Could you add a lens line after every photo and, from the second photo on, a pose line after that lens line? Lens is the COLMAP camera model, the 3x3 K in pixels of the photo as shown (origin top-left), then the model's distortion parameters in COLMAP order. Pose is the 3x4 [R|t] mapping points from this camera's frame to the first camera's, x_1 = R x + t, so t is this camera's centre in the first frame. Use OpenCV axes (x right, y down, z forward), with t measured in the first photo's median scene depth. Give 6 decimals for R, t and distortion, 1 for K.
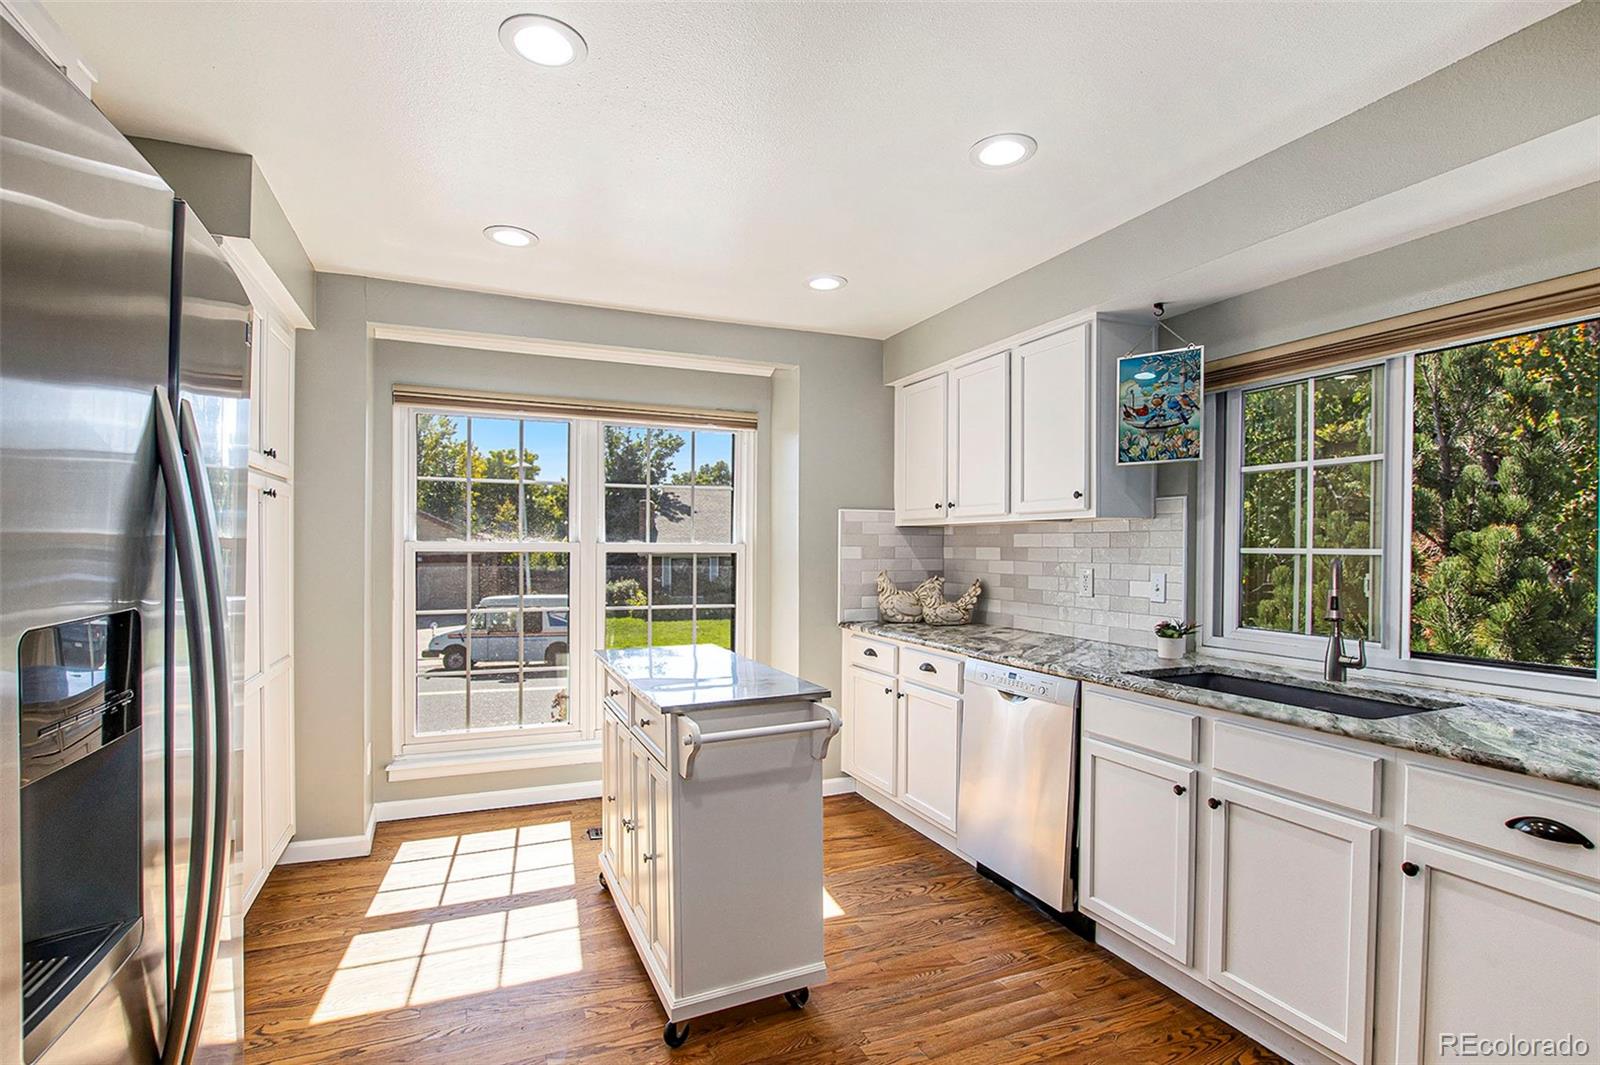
lens RADIAL K [[798.1, 0, 802.5], [0, 798.1, 550.6], [0, 0, 1]] dist [0.036589, 0.000306]
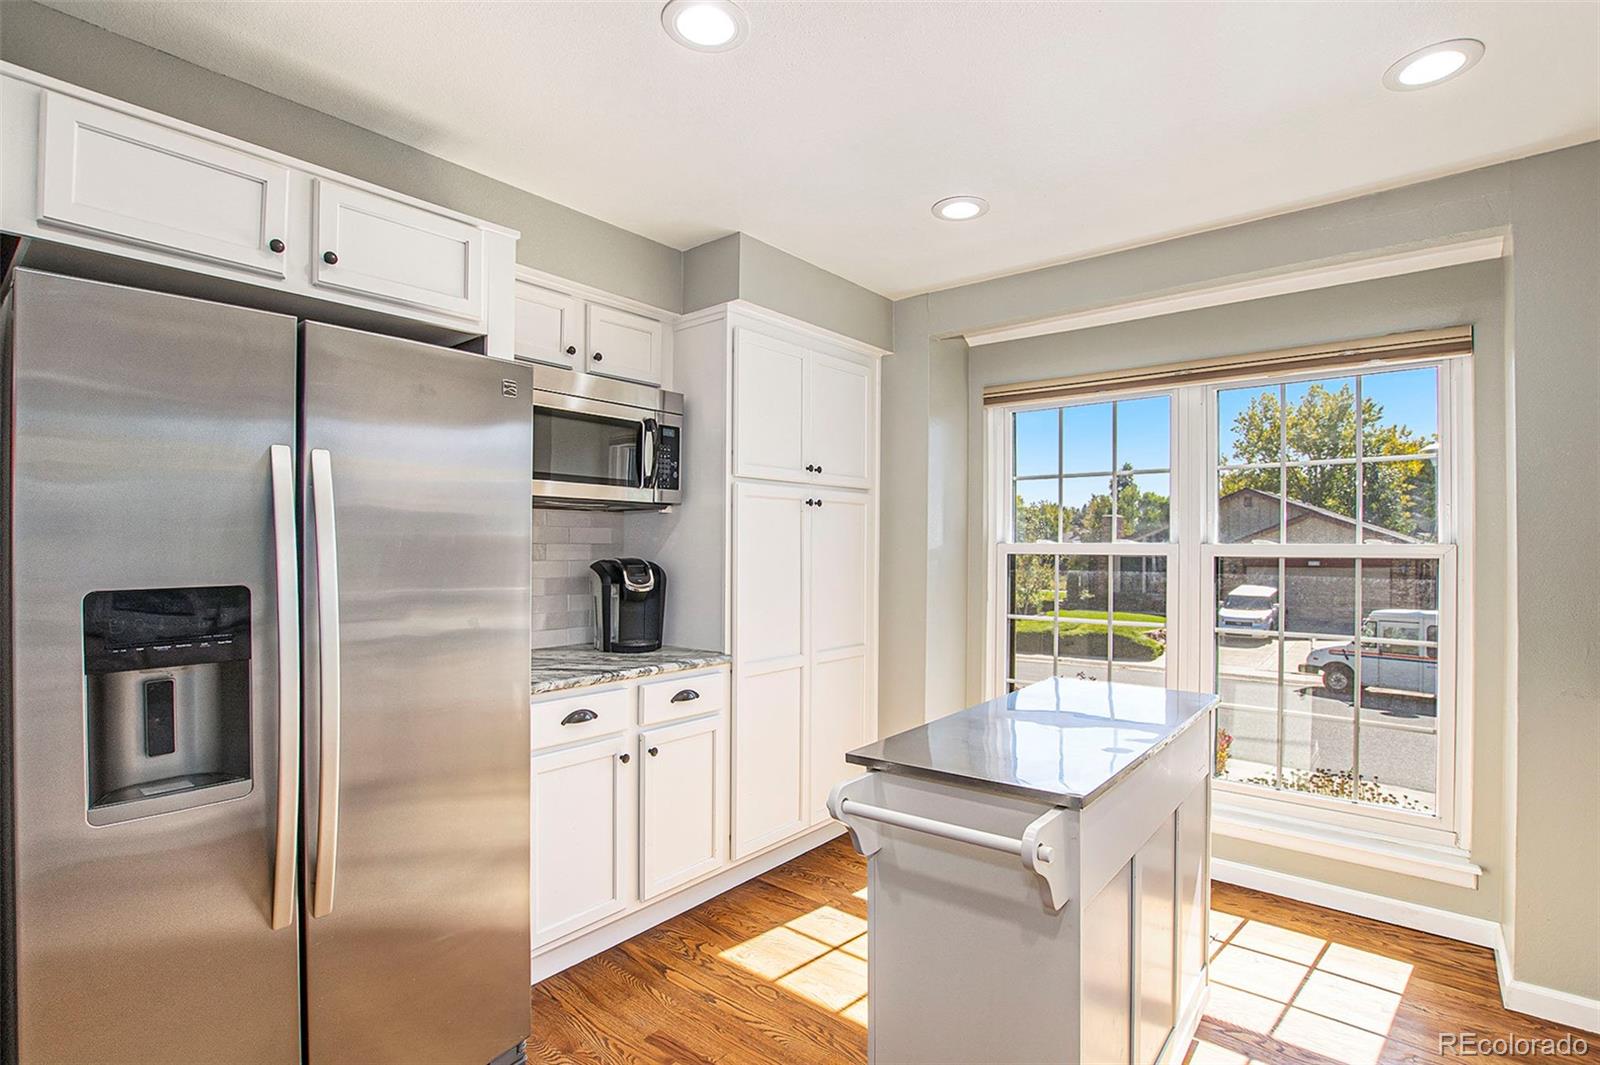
lens RADIAL K [[818.0, 0, 800.6], [0, 818.0, 549.5], [0, 0, 1]] dist [-0.025554, -0.000358]
pose [[0.475169, -0.003157, -0.879889, 0.295401], [-0.001791, 0.999988, -0.004556, 0.000568], [0.879893, 0.003741, 0.475158, 0.335030]]
